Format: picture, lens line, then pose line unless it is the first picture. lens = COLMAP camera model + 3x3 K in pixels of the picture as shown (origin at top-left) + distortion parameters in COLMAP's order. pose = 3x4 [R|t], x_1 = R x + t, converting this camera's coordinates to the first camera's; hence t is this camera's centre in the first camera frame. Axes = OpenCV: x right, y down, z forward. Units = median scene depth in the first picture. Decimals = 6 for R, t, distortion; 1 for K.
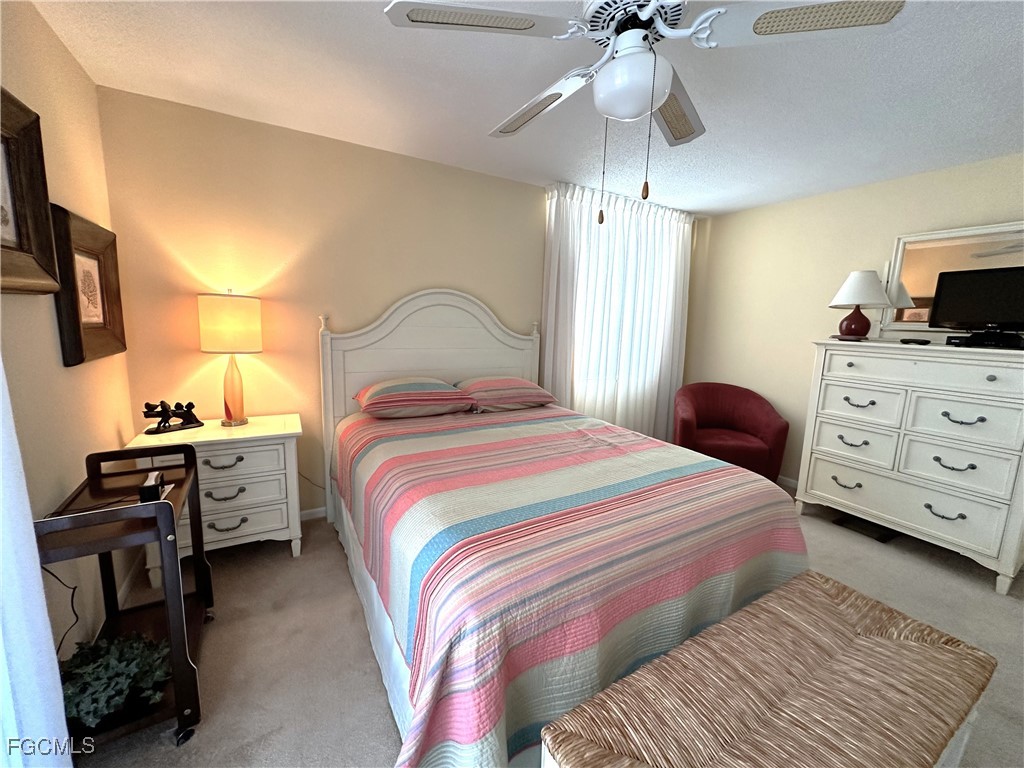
lens RADIAL K [[408.3, 0, 511.4], [0, 408.3, 383.7], [0, 0, 1]] dist [-0.000451, 0.000328]
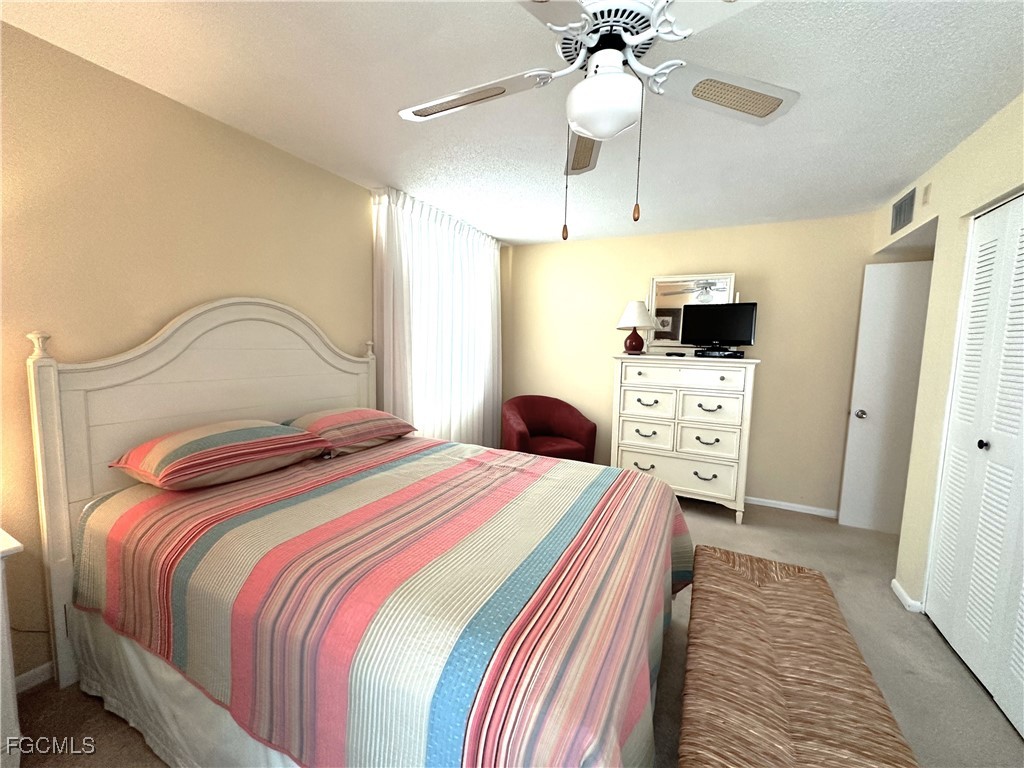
lens RADIAL K [[408.3, 0, 511.4], [0, 408.3, 383.7], [0, 0, 1]] dist [-0.000451, 0.000328]
pose [[0.837992, -0.061948, 0.542155, -0.217132], [0.085409, 0.996180, -0.018188, -0.027196], [-0.538957, 0.061546, 0.840082, 0.152448]]
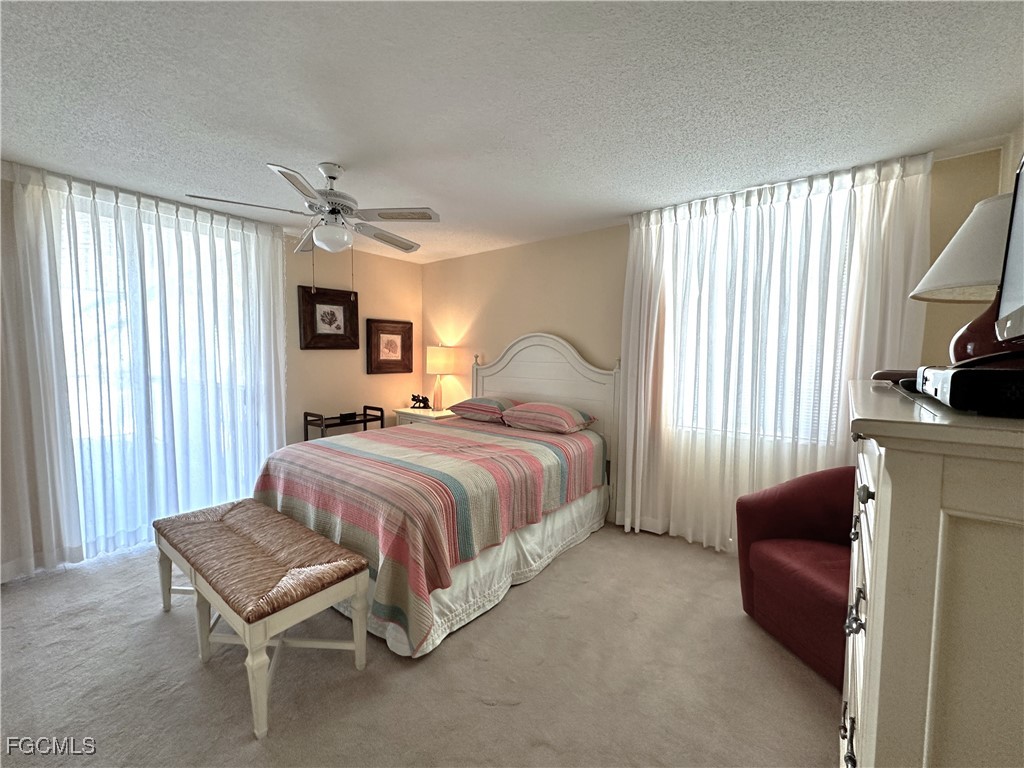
lens RADIAL K [[408.3, 0, 511.4], [0, 408.3, 383.7], [0, 0, 1]] dist [-0.000451, 0.000328]
pose [[0.367798, 0.039550, -0.929064, 1.171327], [-0.143142, 0.989595, -0.014540, -0.046956], [0.918823, 0.138336, 0.369632, 0.536563]]
